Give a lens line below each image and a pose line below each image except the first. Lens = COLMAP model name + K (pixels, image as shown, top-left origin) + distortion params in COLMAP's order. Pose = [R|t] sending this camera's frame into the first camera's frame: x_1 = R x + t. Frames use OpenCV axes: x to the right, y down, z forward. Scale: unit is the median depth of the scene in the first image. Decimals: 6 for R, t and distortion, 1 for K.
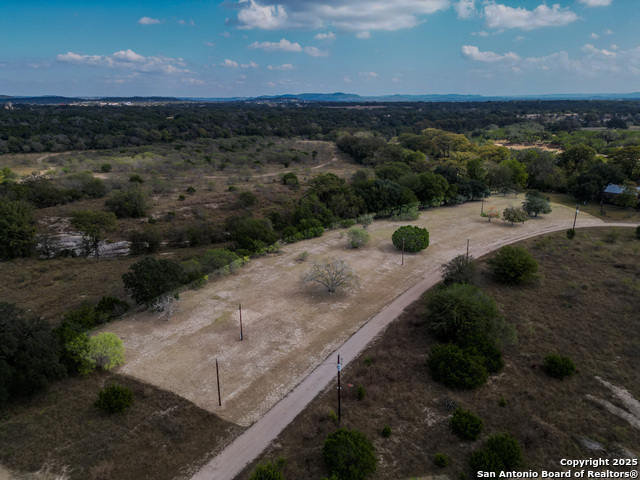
lens RADIAL K [[443.4, 0, 320.0], [0, 443.4, 240.0], [0, 0, 1]] dist [0.058468, -0.053453]
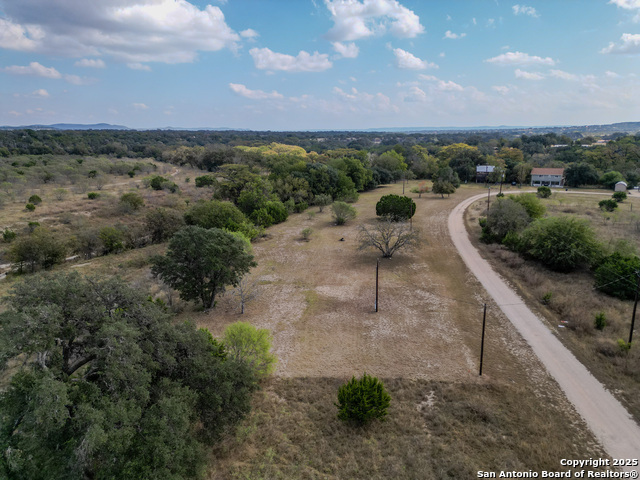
lens RADIAL K [[443.4, 0, 320.0], [0, 443.4, 240.0], [0, 0, 1]] dist [0.058468, -0.053453]
pose [[0.889814, -0.103775, 0.444366, -0.368164], [0.132684, 0.990563, -0.034362, 0.075987], [-0.436606, 0.089536, 0.895186, 0.232650]]
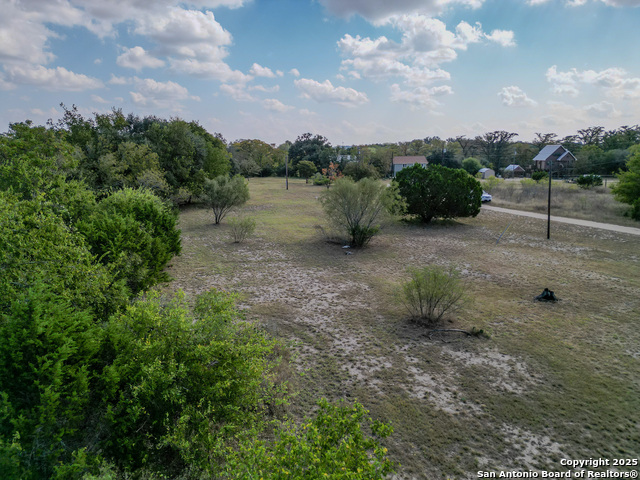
lens RADIAL K [[442.2, 0, 309.6], [0, 442.2, 253.9], [0, 0, 1]] dist [-0.003802, -0.001156]
pose [[0.483792, -0.186705, 0.855036, -0.203725], [0.256620, 0.964300, 0.065364, -0.005609], [-0.836715, 0.187797, 0.514433, 0.902826]]
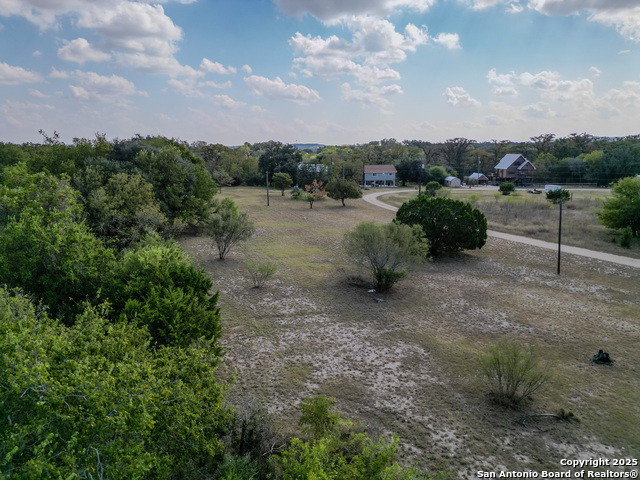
lens RADIAL K [[443.4, 0, 320.0], [0, 443.4, 240.0], [0, 0, 1]] dist [0.058468, -0.053453]
pose [[0.370903, -0.173199, 0.912378, -0.214763], [0.269238, 0.960314, 0.072847, -0.050066], [-0.888786, 0.218628, 0.402816, 0.939898]]
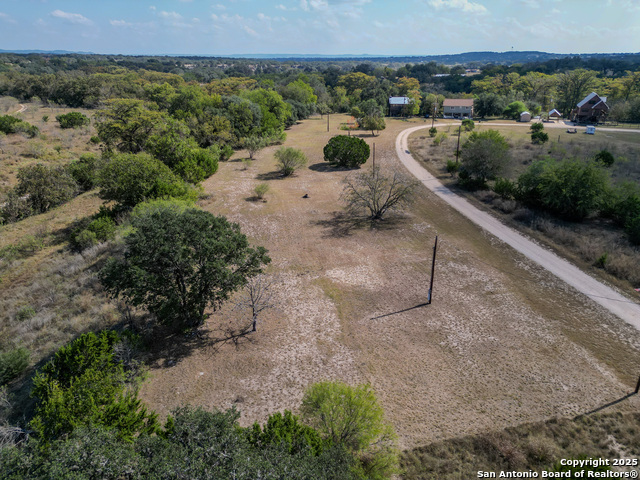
lens RADIAL K [[443.4, 0, 320.0], [0, 443.4, 240.0], [0, 0, 1]] dist [0.058468, -0.053453]
pose [[0.727266, -0.246715, 0.640481, -0.397656], [0.192510, 0.969028, 0.154677, 0.019840], [-0.658805, 0.010807, 0.752236, 0.421550]]
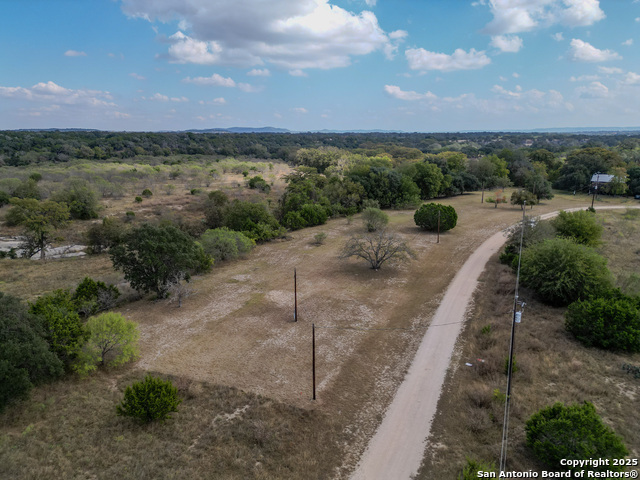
lens RADIAL K [[445.1, 0, 320.0], [0, 445.1, 240.0], [0, 0, 1]] dist [0.057704, -0.053965]
pose [[0.988911, -0.030856, 0.145266, -0.151806], [0.040813, 0.996980, -0.066069, 0.090325], [-0.142789, 0.071266, 0.987184, 0.166150]]
